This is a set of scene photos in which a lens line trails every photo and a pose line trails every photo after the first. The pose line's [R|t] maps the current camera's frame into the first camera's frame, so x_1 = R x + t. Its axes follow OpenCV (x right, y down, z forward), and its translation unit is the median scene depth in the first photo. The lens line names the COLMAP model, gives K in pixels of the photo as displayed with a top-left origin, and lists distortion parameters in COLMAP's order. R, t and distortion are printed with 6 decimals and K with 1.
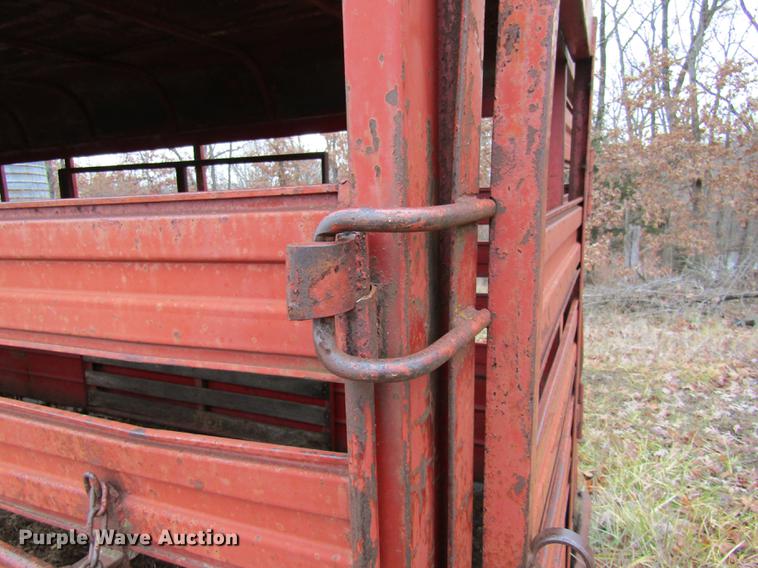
lens RADIAL K [[537.1, 0, 379.0], [0, 537.1, 284.0], [0, 0, 1]] dist [-0.011022, 0.002661]
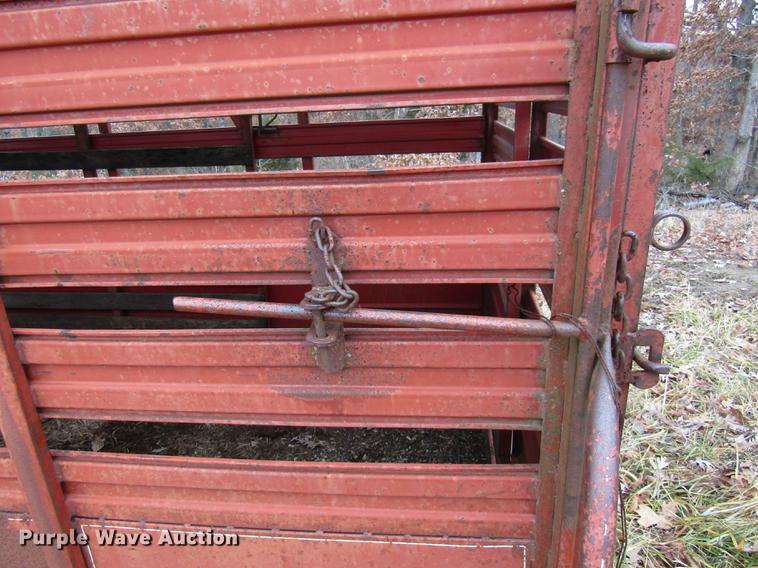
lens RADIAL K [[537.1, 0, 379.0], [0, 537.1, 284.0], [0, 0, 1]] dist [-0.011022, 0.002661]
pose [[0.957565, -0.097521, 0.271219, -0.852856], [0.057318, 0.986655, 0.152400, 0.367946], [-0.282462, -0.130387, 0.950376, -0.242825]]
